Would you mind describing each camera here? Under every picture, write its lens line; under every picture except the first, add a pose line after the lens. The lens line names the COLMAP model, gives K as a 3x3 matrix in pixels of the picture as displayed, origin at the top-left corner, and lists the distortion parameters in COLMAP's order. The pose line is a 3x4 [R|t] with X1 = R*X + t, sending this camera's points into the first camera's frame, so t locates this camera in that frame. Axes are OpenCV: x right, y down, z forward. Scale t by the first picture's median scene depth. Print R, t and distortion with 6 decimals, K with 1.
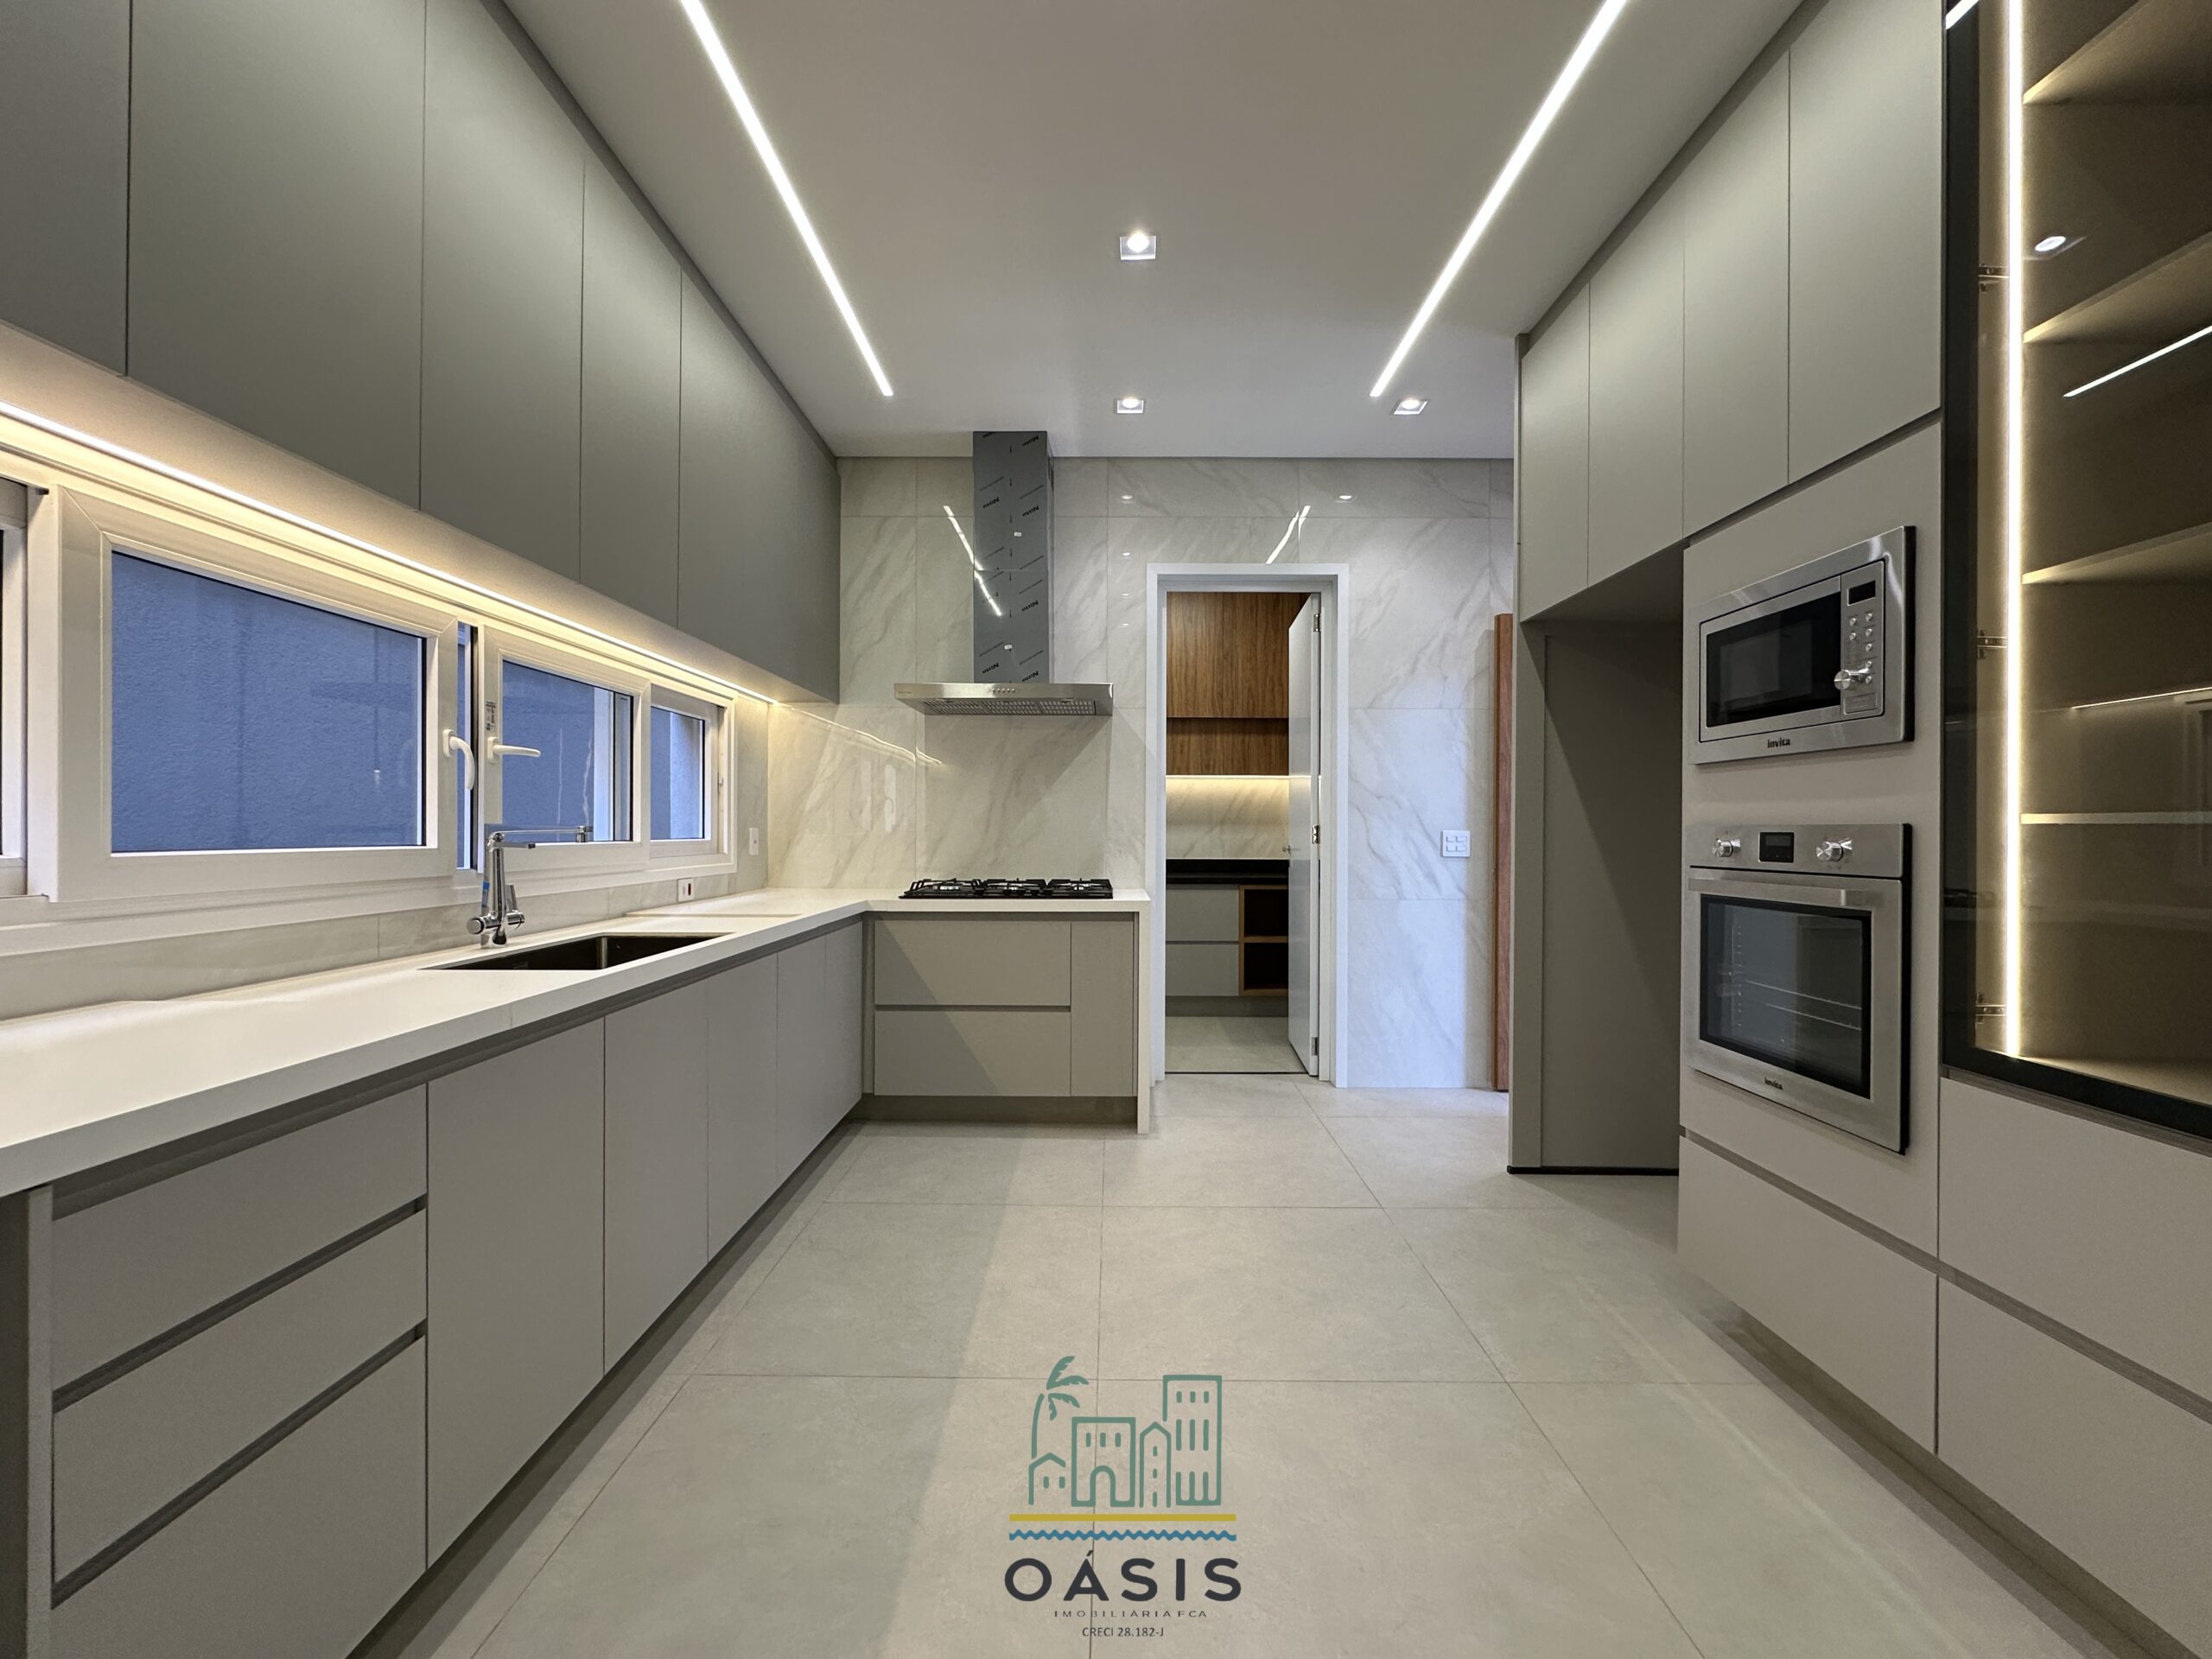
lens RADIAL K [[884.9, 0, 1104.3], [0, 884.9, 830.6], [0, 0, 1]] dist [-0.003634, 0.000721]
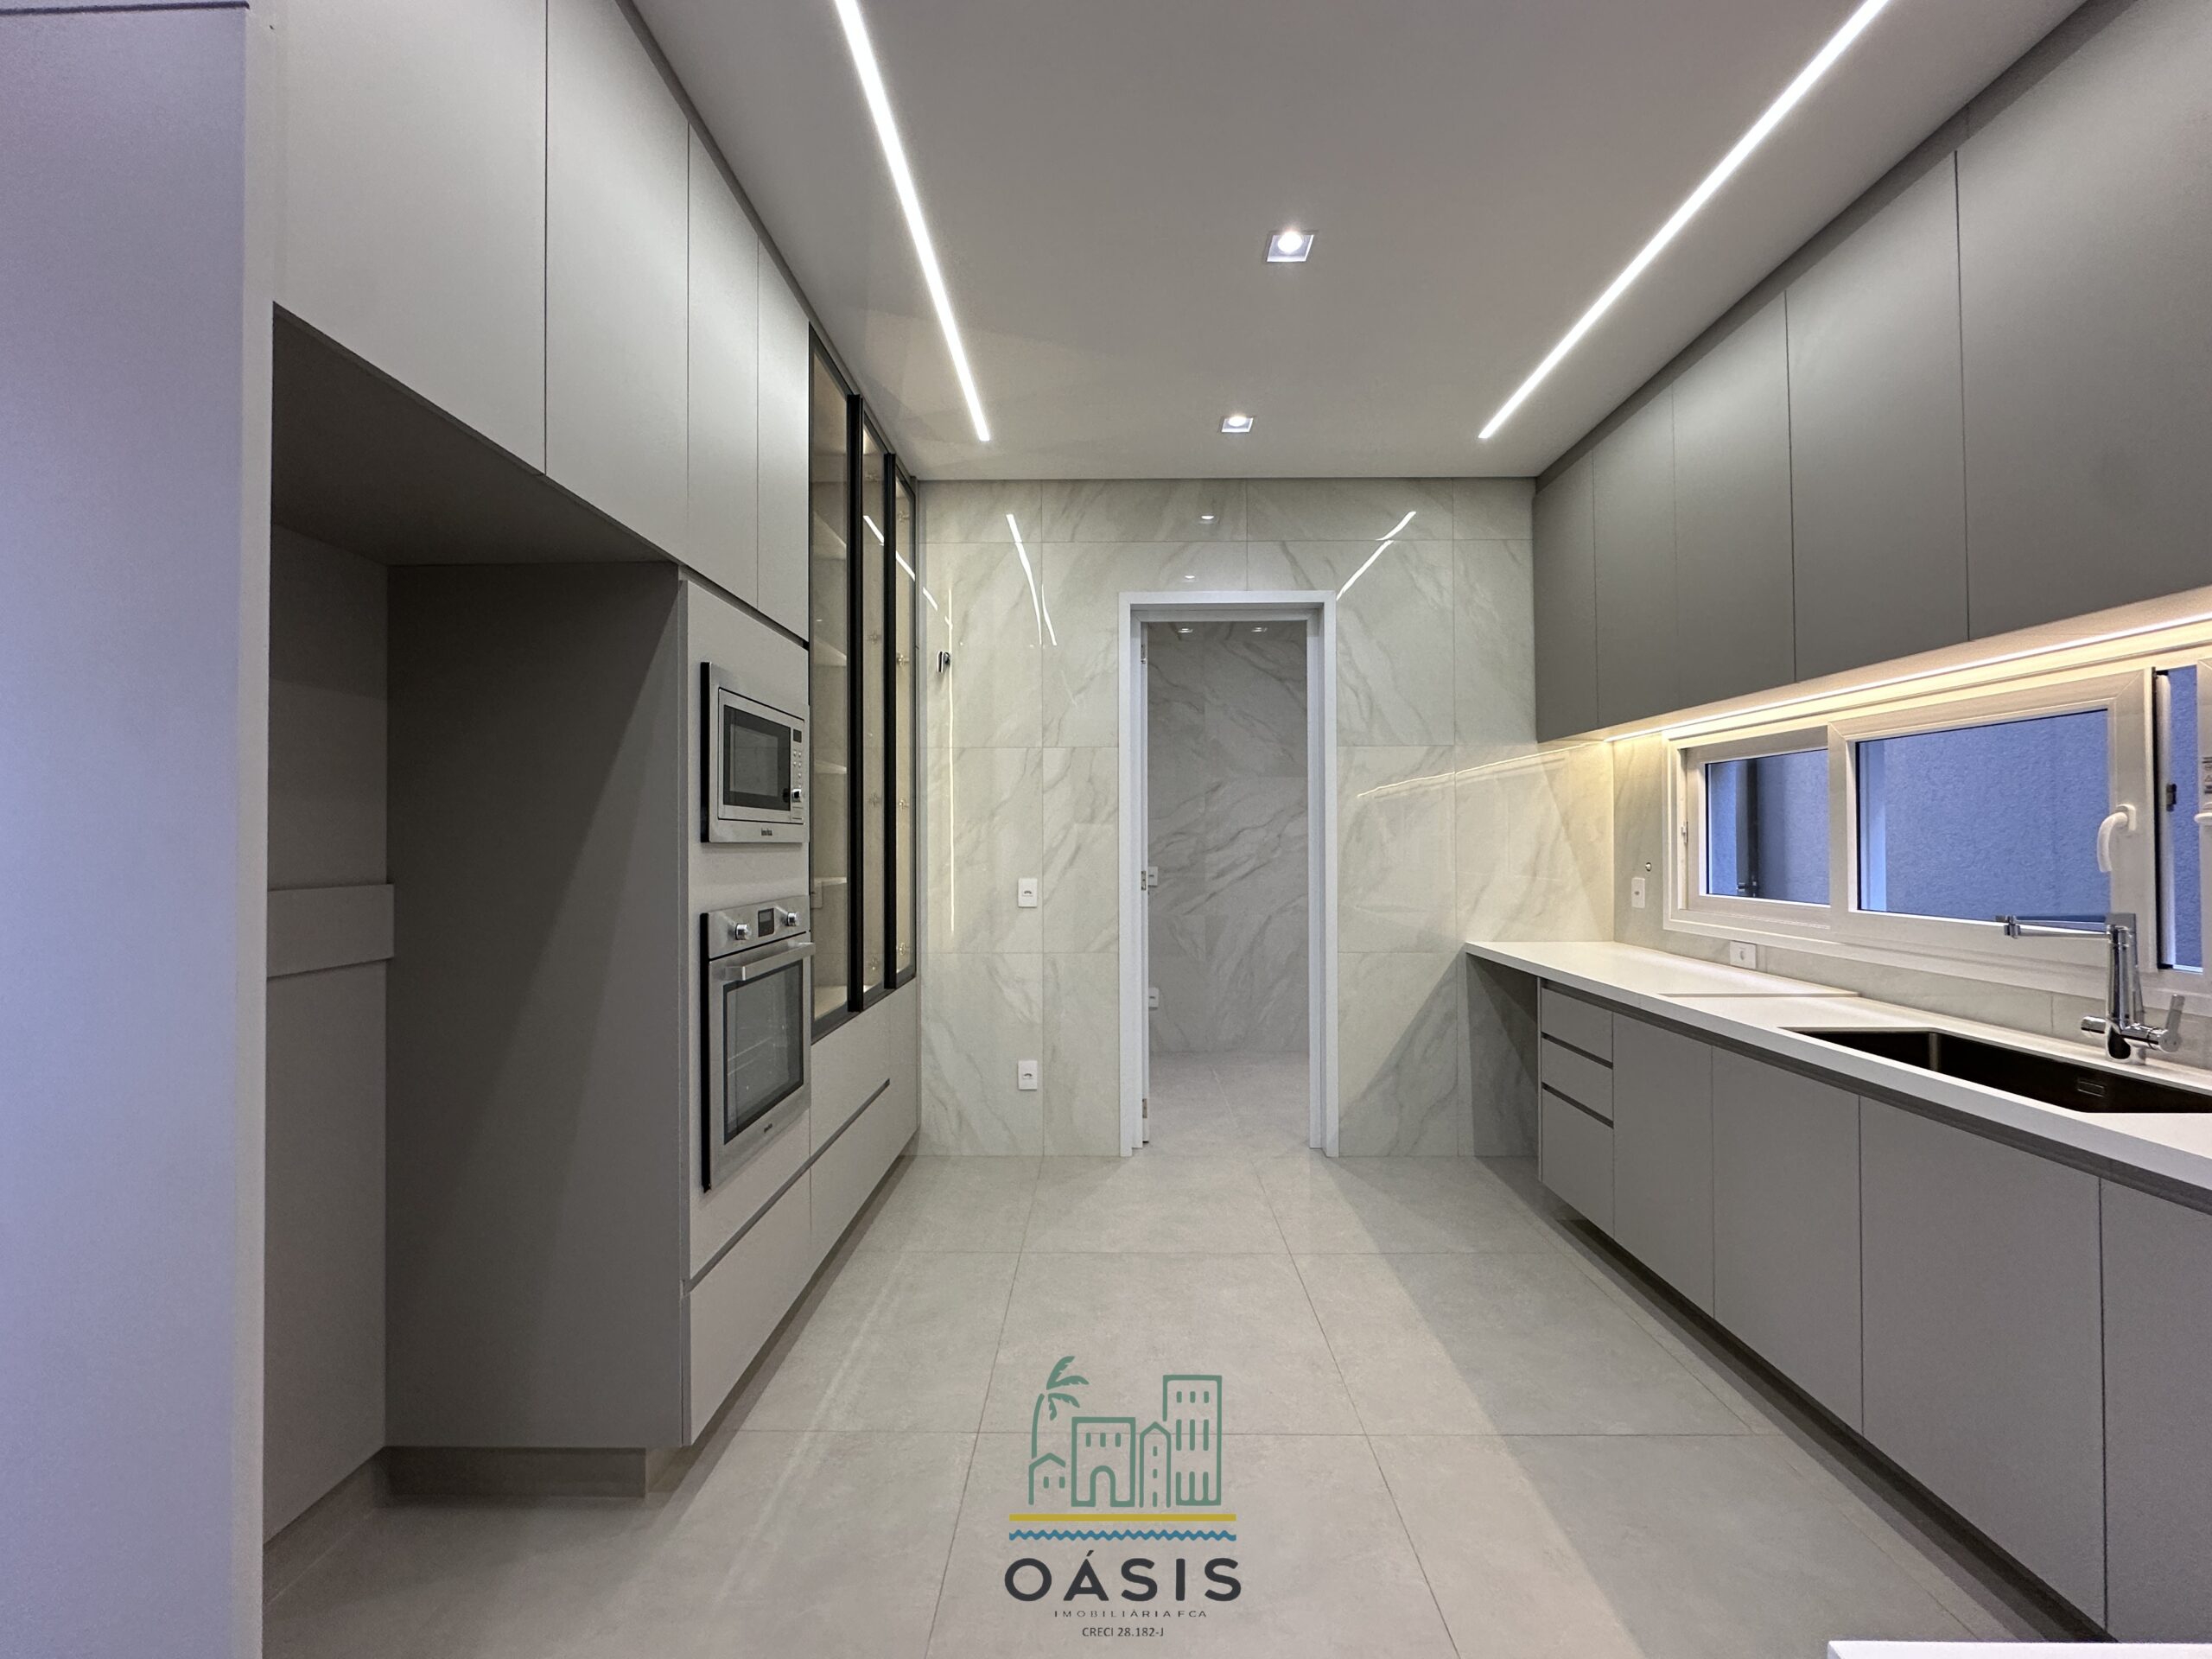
lens RADIAL K [[884.9, 0, 1108.3], [0, 884.9, 834.3], [0, 0, 1]] dist [-0.003634, 0.000721]
pose [[-1.000000, 0.000038, 0.000221, 0.302665], [0.000036, 0.999947, -0.010308, -0.081627], [-0.000221, -0.010308, -0.999947, 2.093344]]
